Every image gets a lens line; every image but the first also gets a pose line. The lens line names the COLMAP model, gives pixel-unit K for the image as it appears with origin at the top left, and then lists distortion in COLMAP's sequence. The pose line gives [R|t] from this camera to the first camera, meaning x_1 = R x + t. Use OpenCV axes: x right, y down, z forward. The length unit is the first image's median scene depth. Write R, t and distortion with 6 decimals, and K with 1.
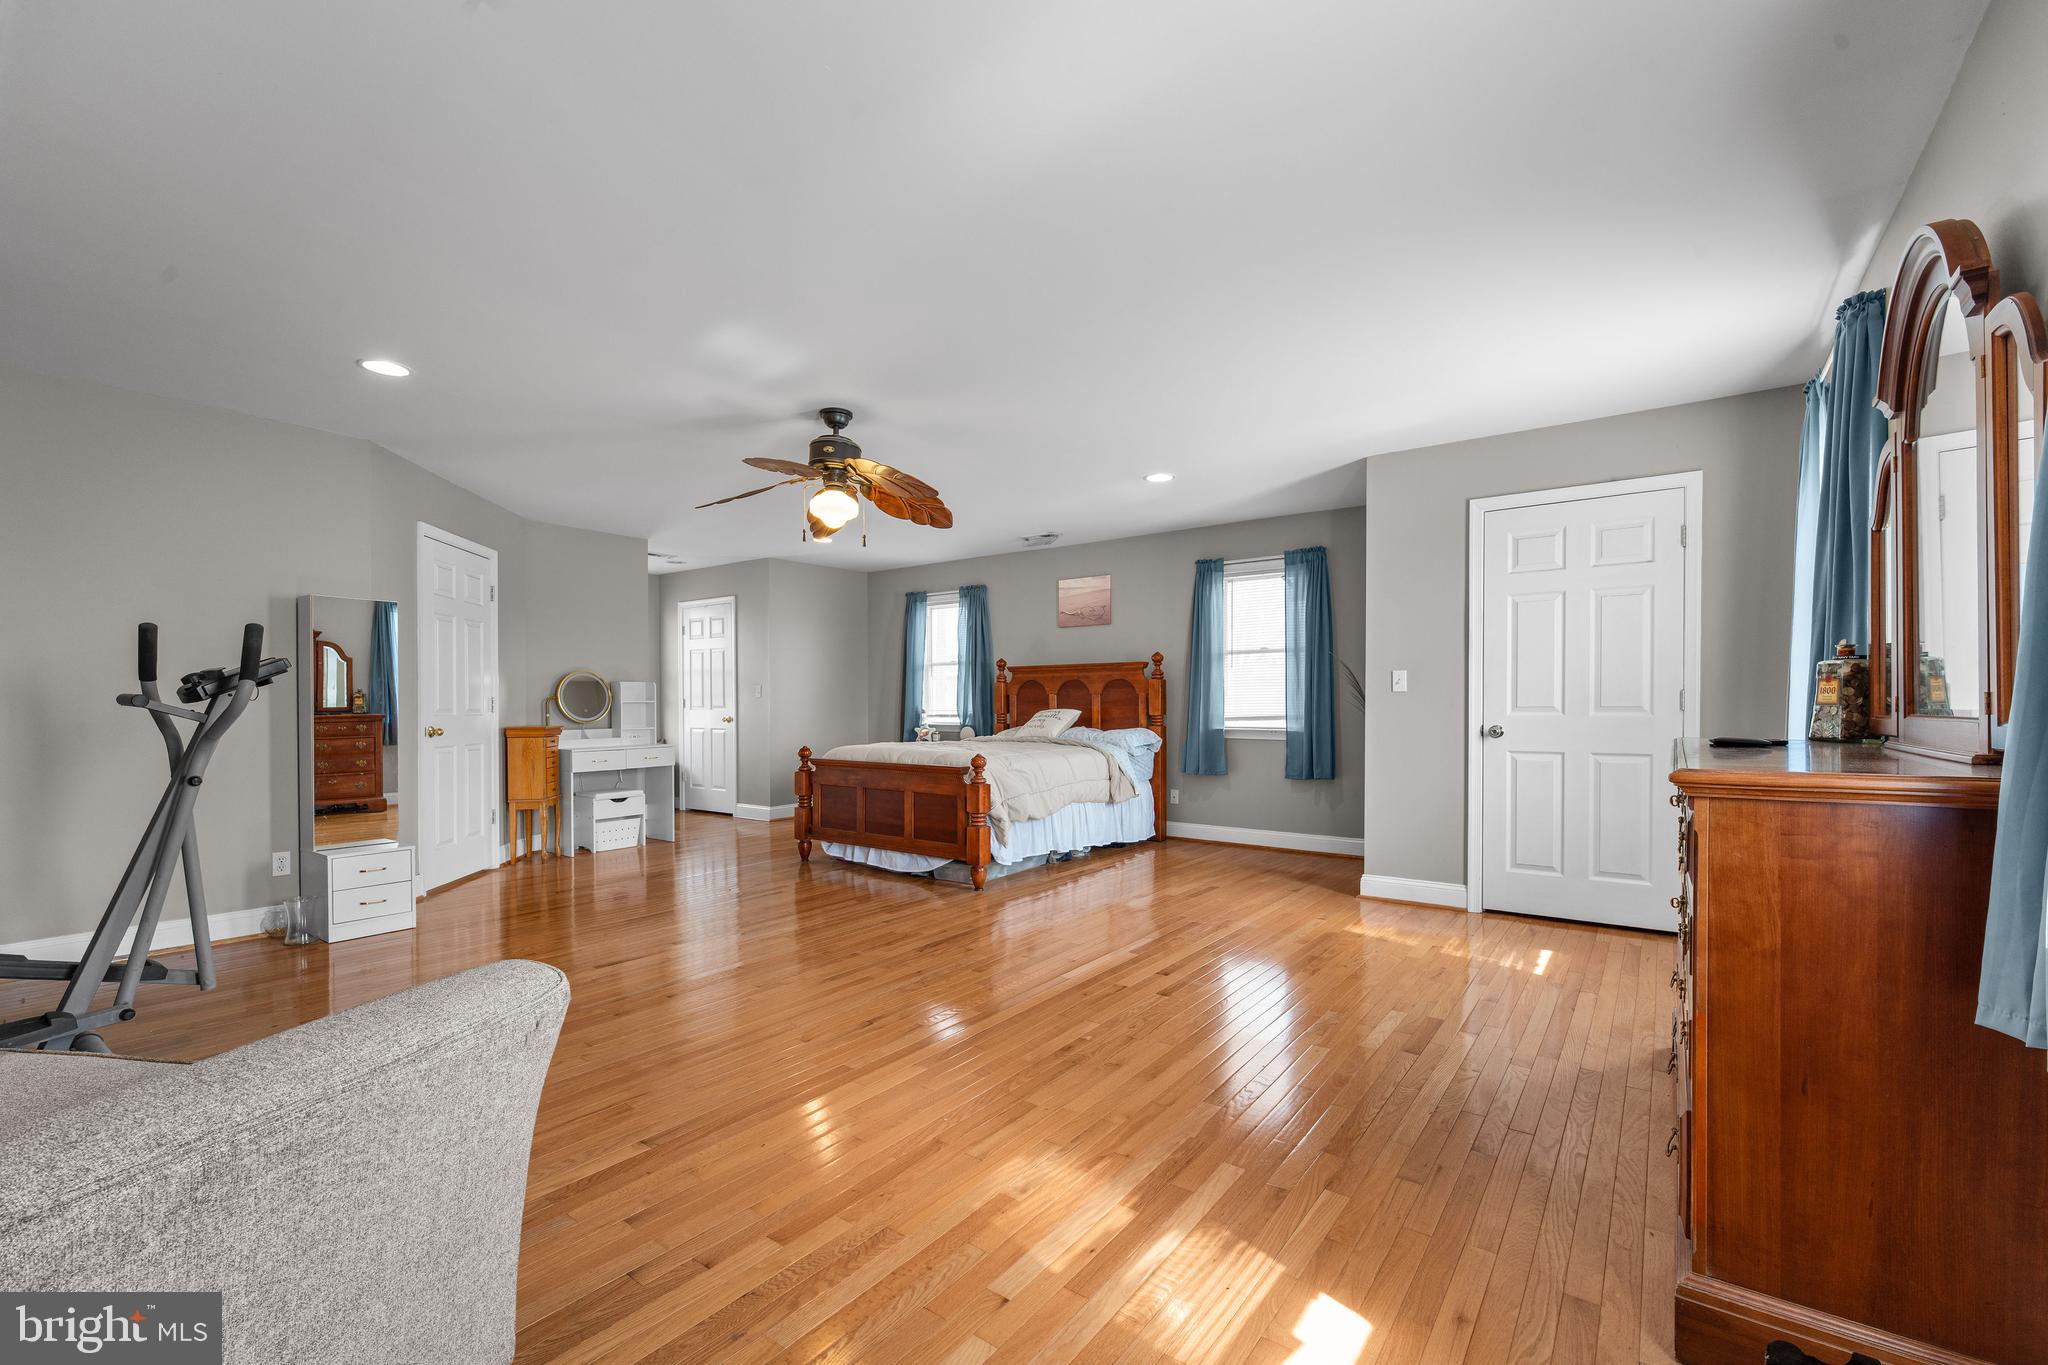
lens RADIAL K [[857.6, 0, 1035.6], [0, 857.6, 683.5], [0, 0, 1]] dist [0.013866, -0.007619]
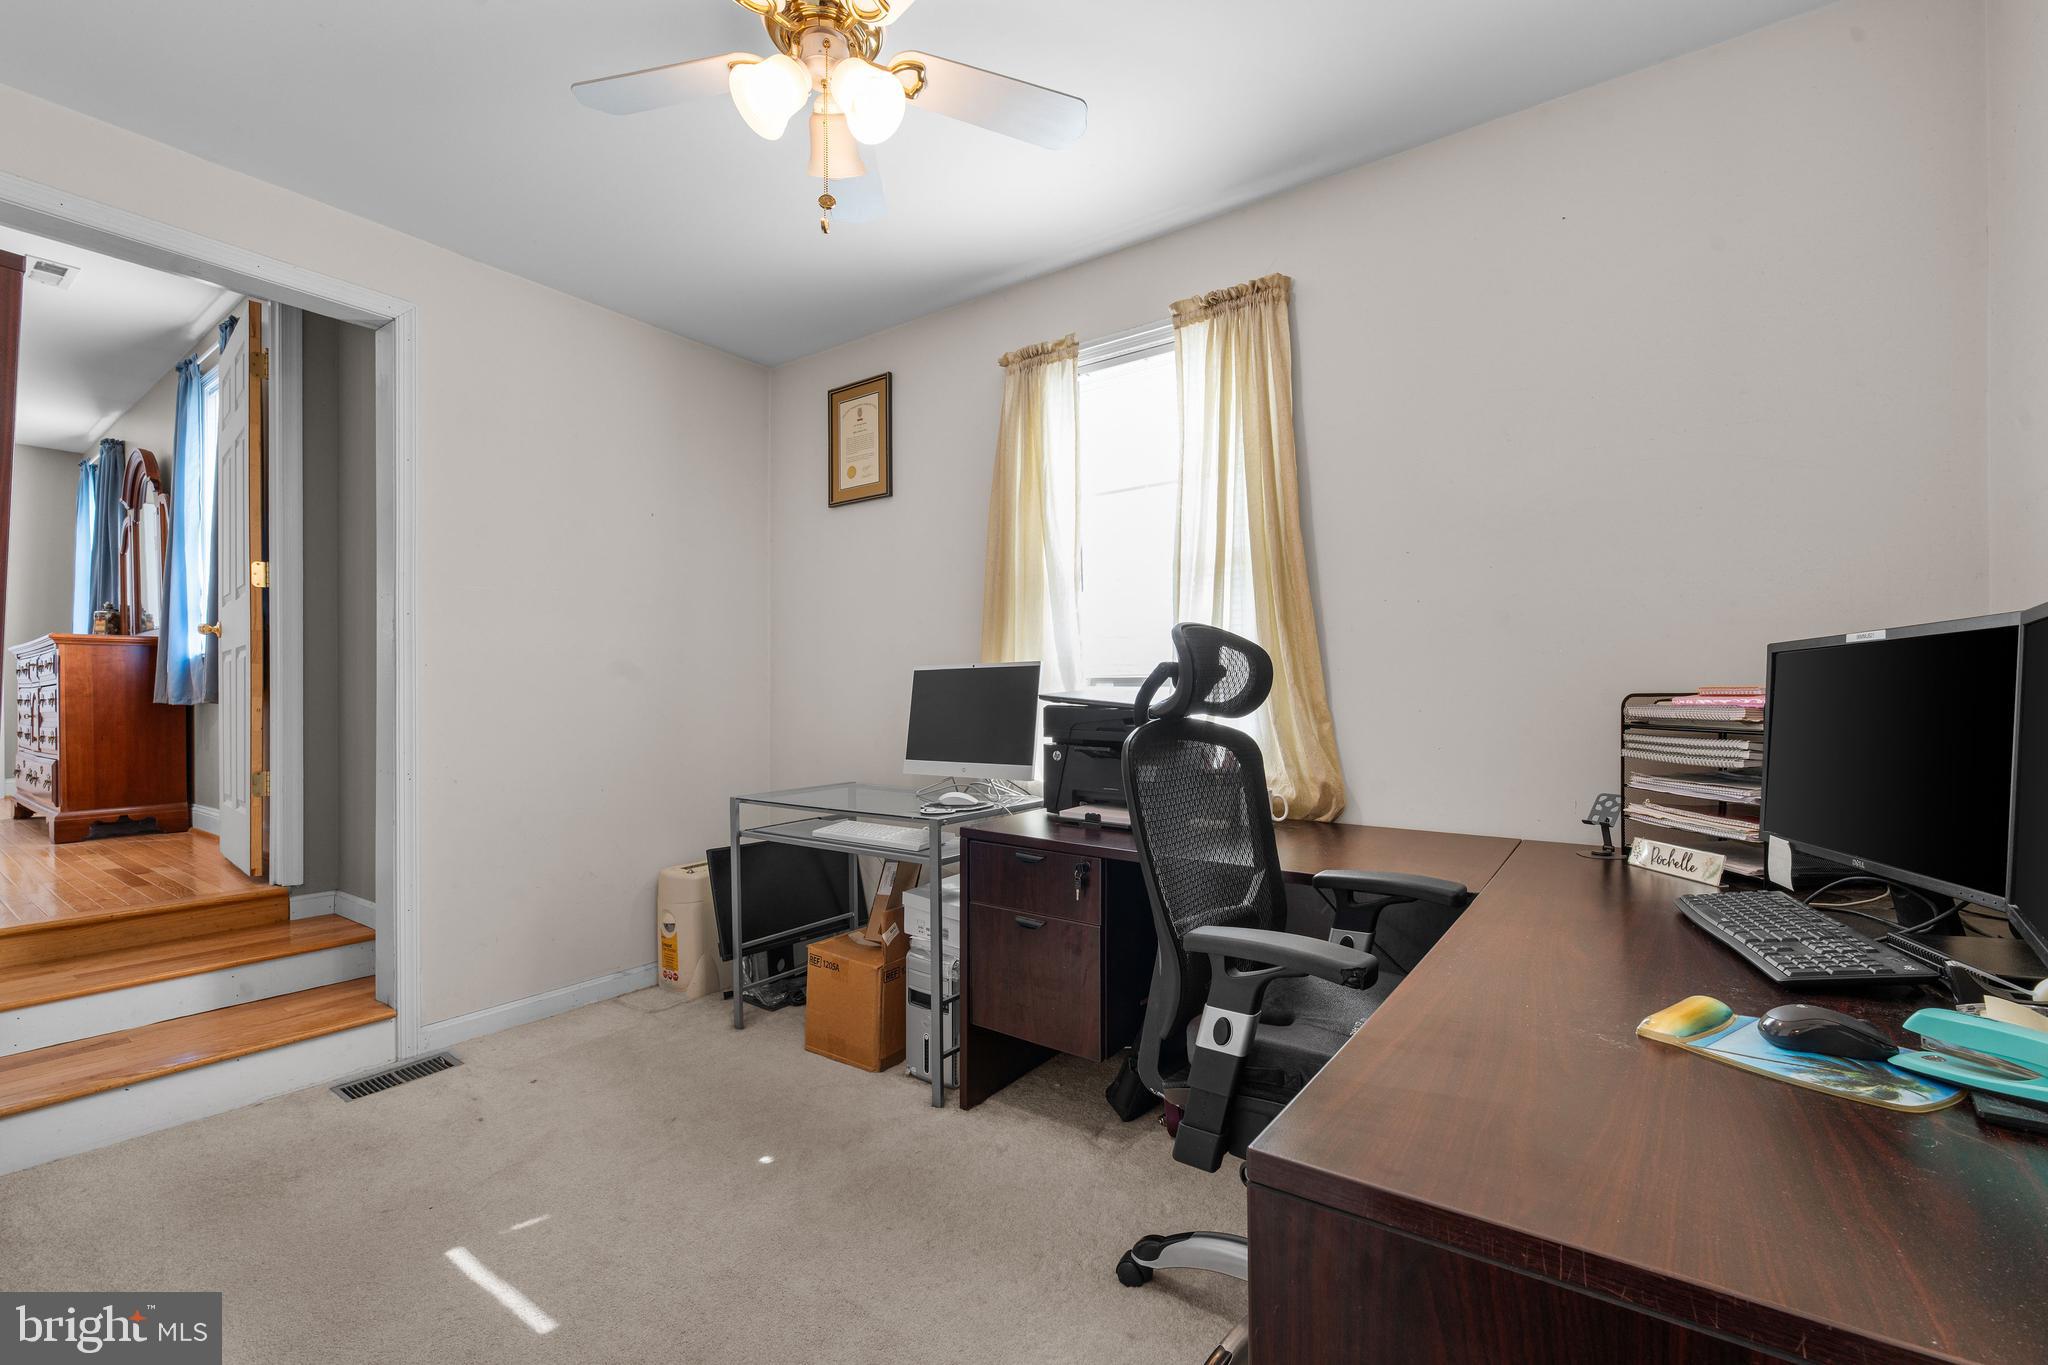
lens RADIAL K [[857.6, 0, 1035.6], [0, 857.6, 683.5], [0, 0, 1]] dist [0.013866, -0.007619]
pose [[-0.016388, -0.007078, 0.999841, -1.335352], [0.009042, 0.999933, 0.007226, 0.166525], [-0.999825, 0.009159, -0.016323, -1.361637]]
